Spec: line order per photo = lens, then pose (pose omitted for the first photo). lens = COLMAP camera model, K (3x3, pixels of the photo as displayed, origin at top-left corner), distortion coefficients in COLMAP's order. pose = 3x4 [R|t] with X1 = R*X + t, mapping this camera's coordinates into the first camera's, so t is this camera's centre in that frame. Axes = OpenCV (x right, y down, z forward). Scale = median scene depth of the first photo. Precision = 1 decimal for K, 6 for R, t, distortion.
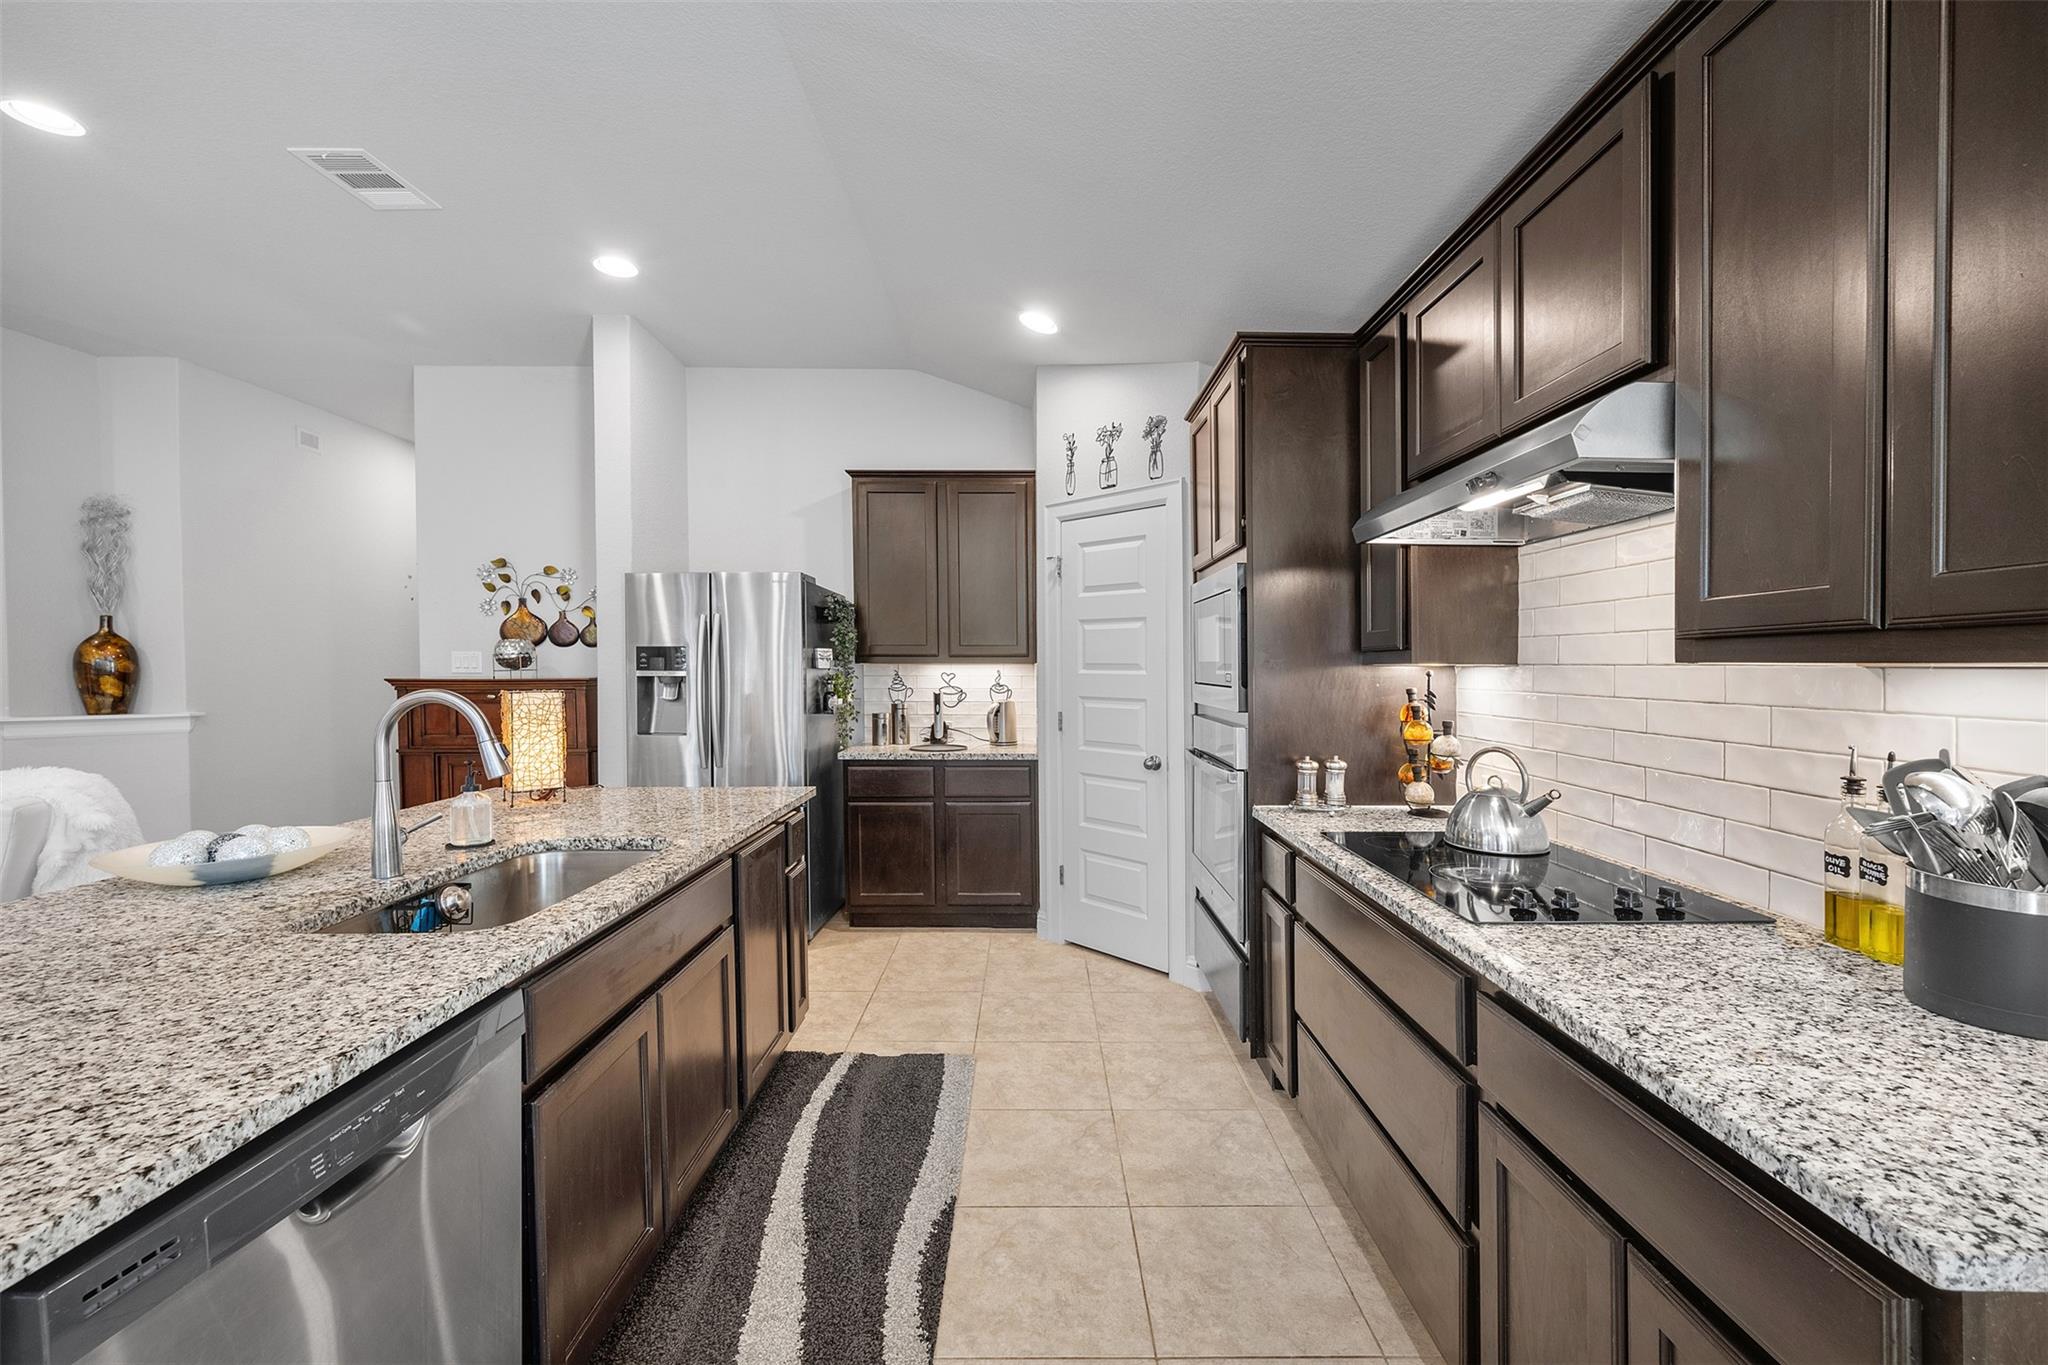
lens RADIAL K [[817.1, 0, 1030.3], [0, 817.1, 672.8], [0, 0, 1]] dist [-0.001101, 0.001056]
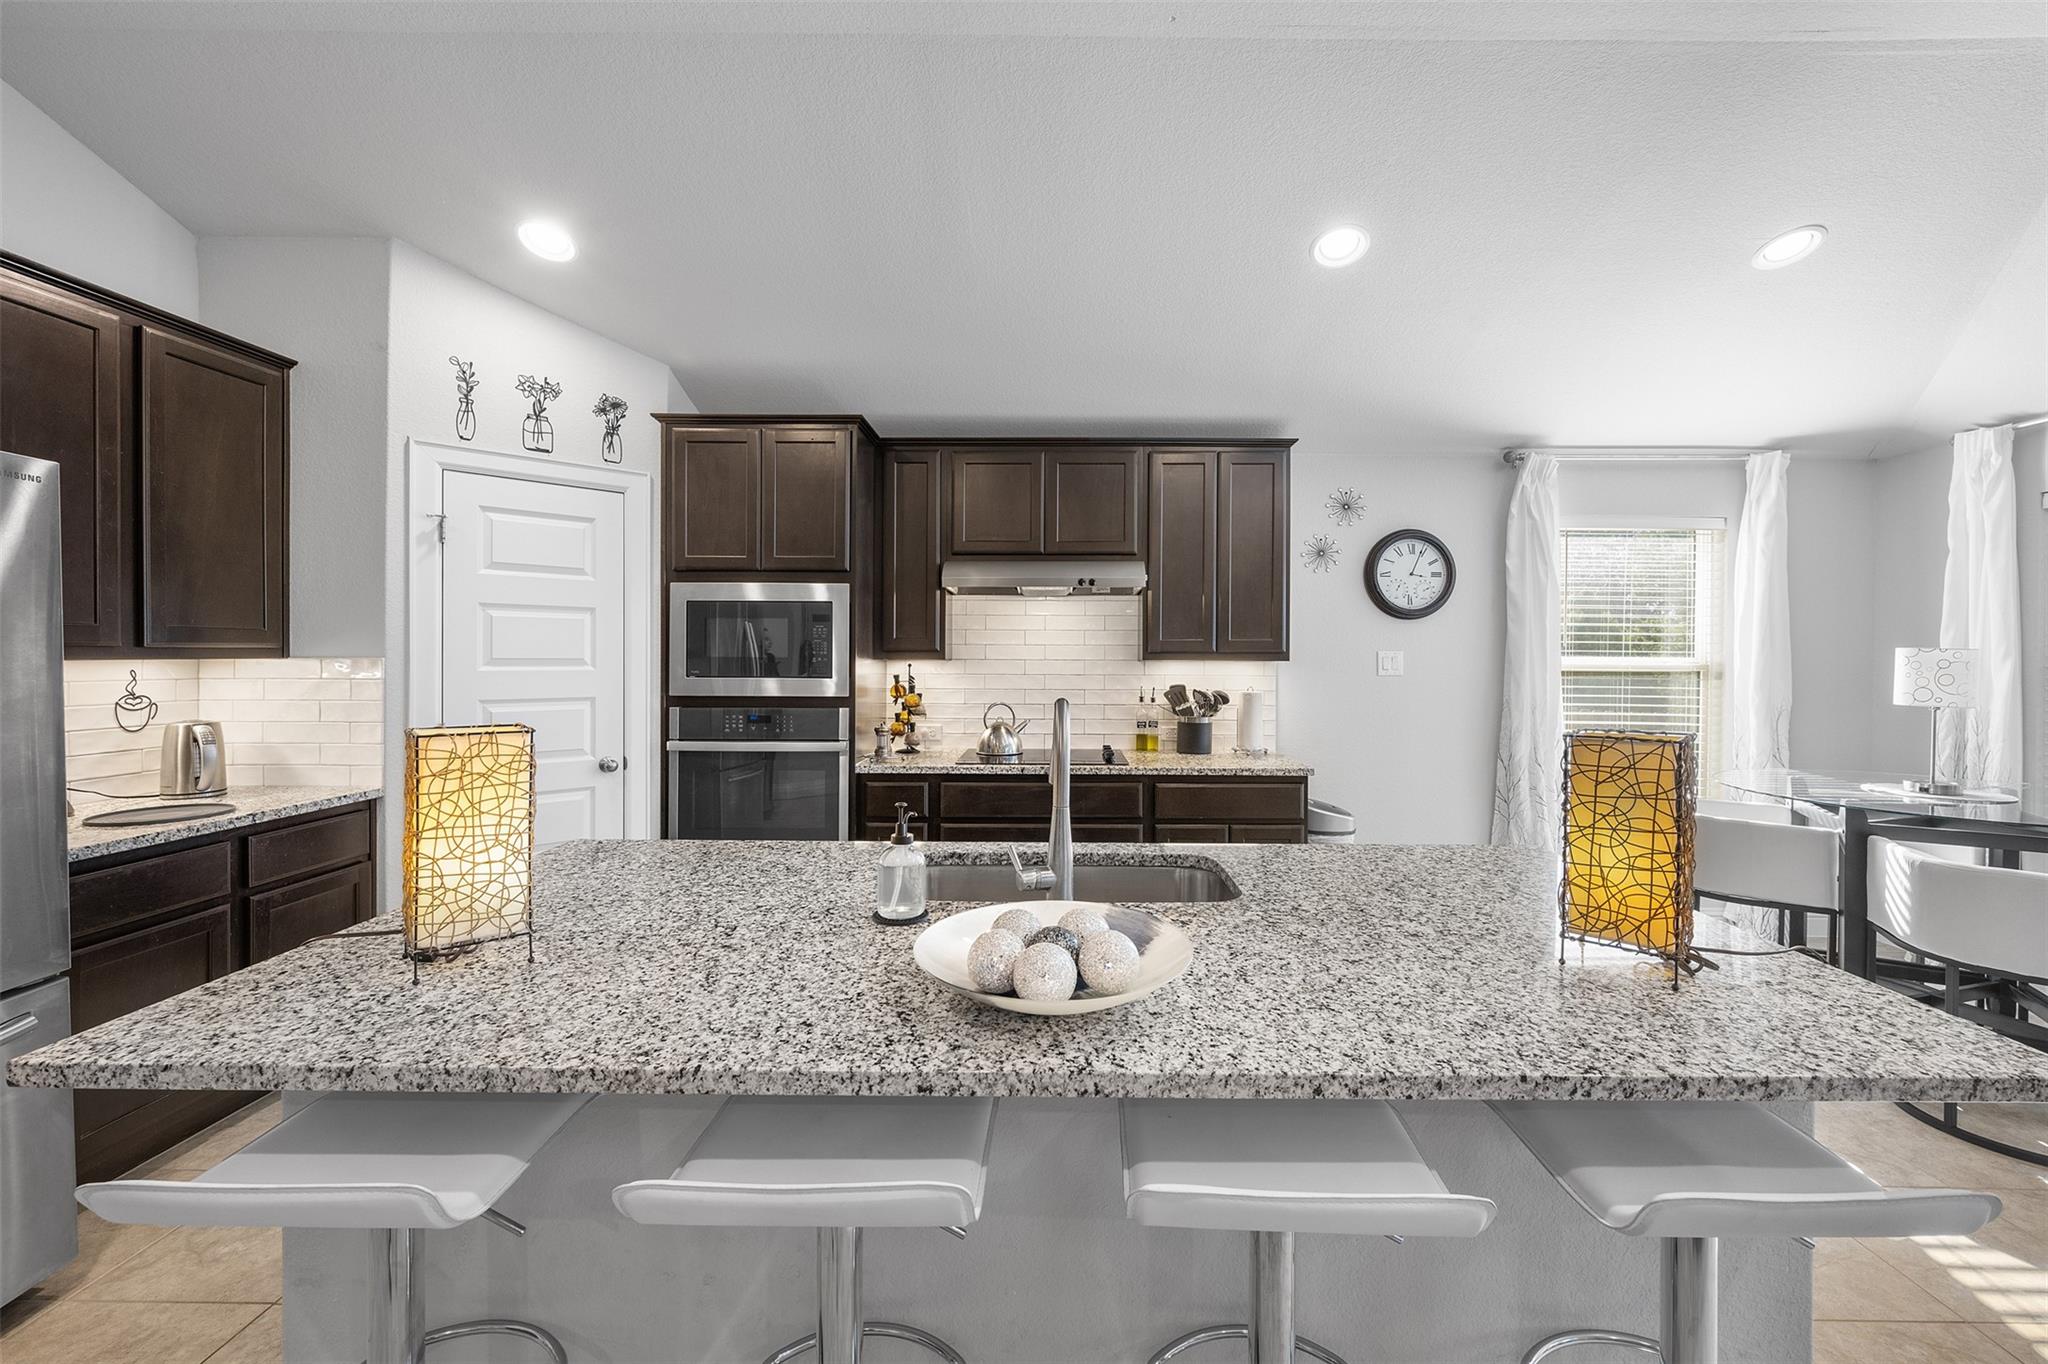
lens RADIAL K [[817.1, 0, 1071.2], [0, 817.1, 659.4], [0, 0, 1]] dist [-0.001101, 0.001056]
pose [[0.006253, -0.008486, 0.999944, -0.734662], [0.005851, 0.999947, 0.008450, -0.013953], [-0.999963, 0.005798, 0.006302, 0.433386]]
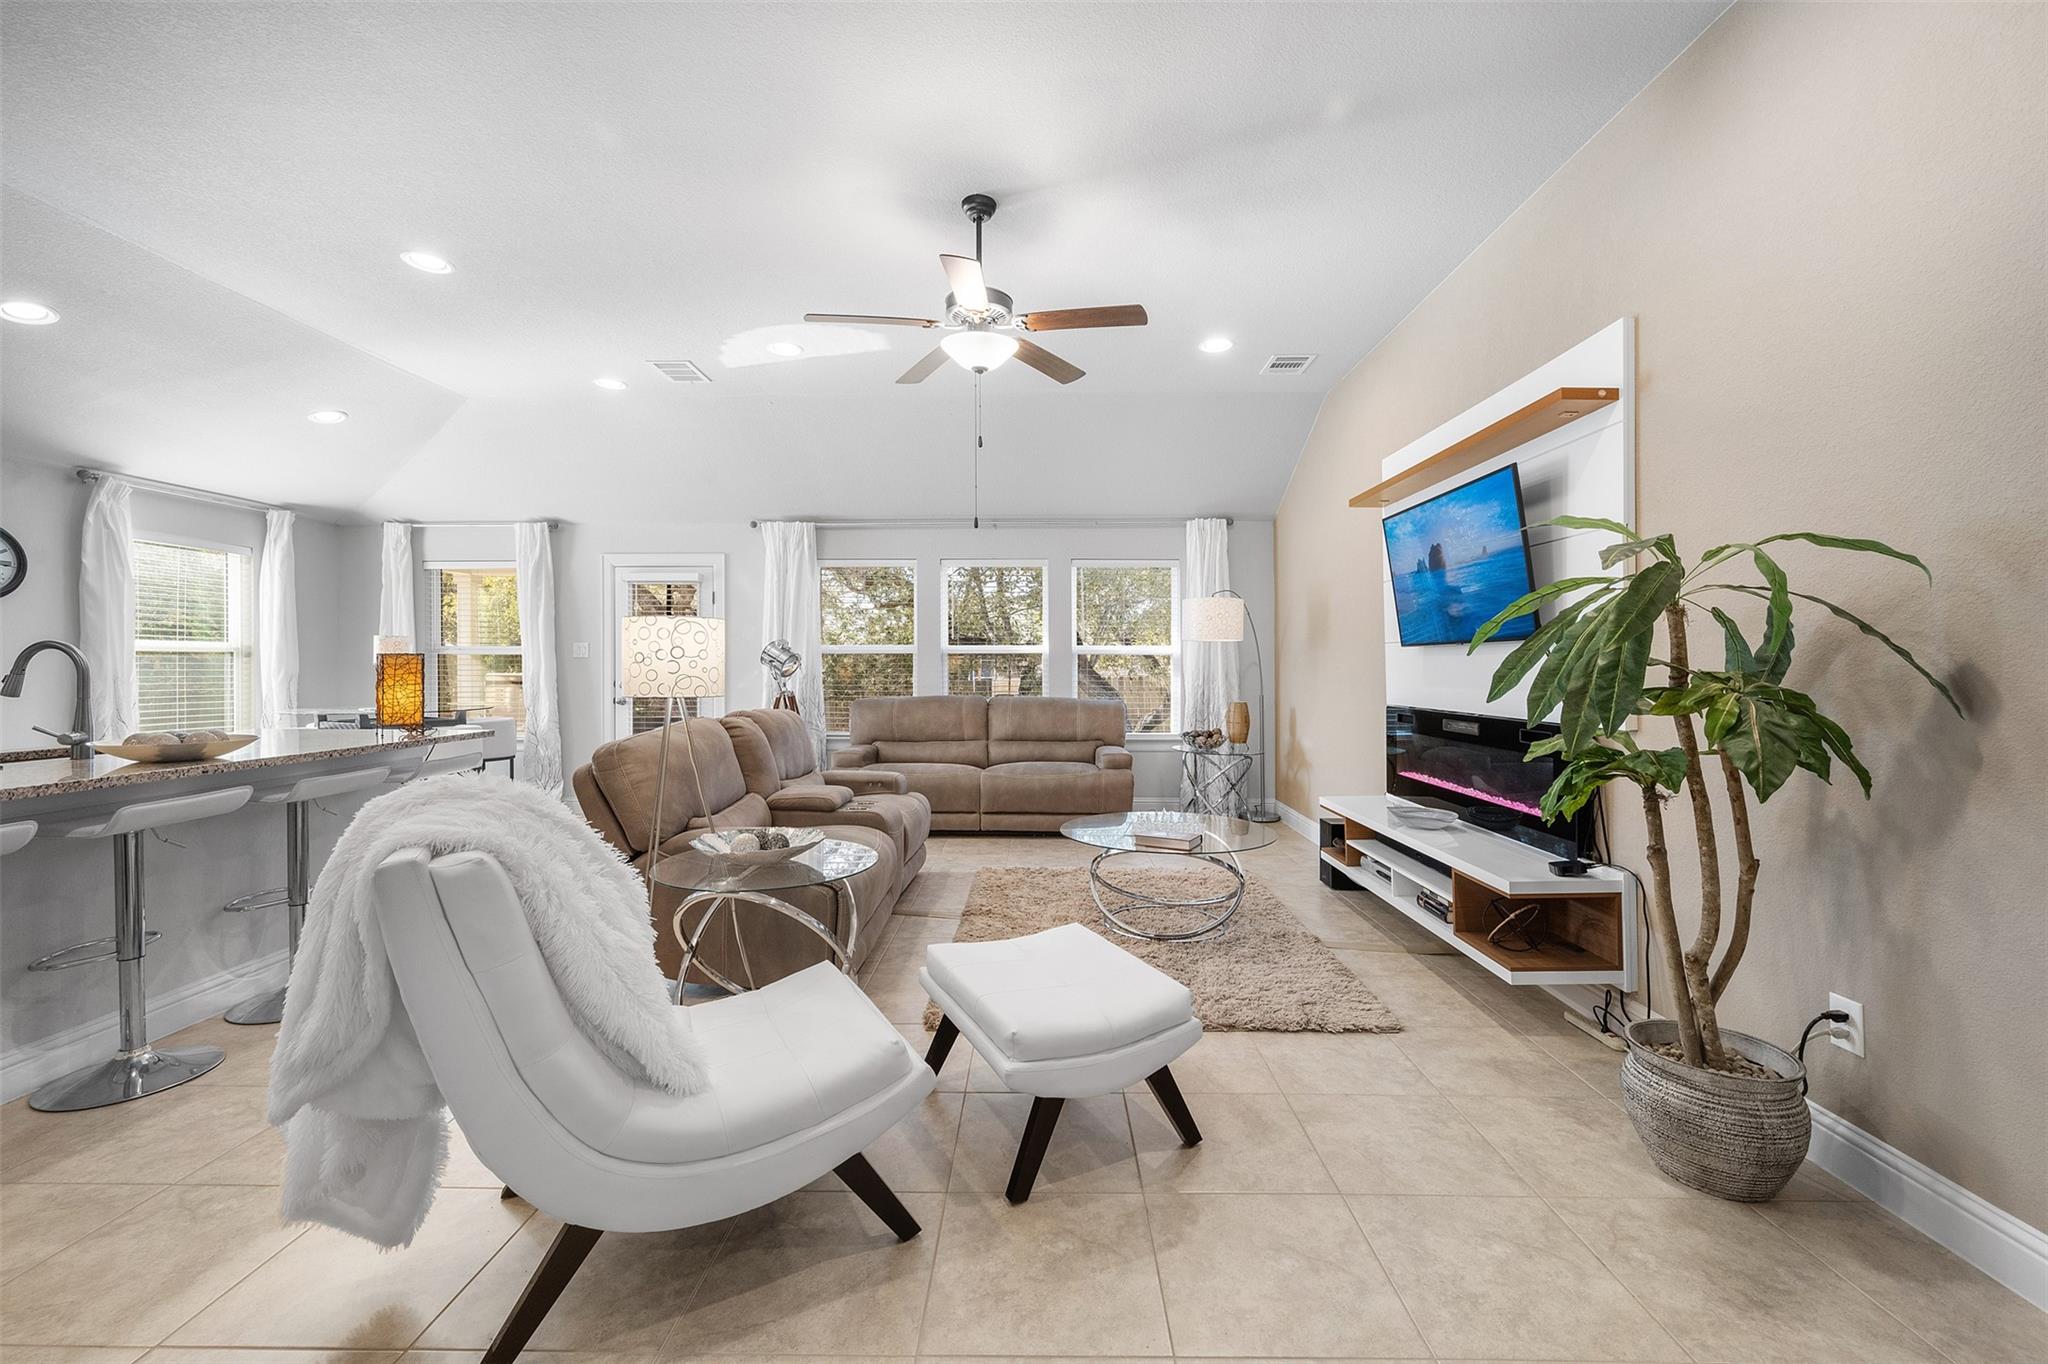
lens RADIAL K [[817.1, 0, 1044.9], [0, 817.1, 672.2], [0, 0, 1]] dist [-0.001101, 0.001056]
pose [[-1.000000, 0.000307, -0.000671, -1.206947], [0.000293, 0.999794, 0.020287, 0.024844], [0.000677, 0.020287, -0.999794, 1.196262]]
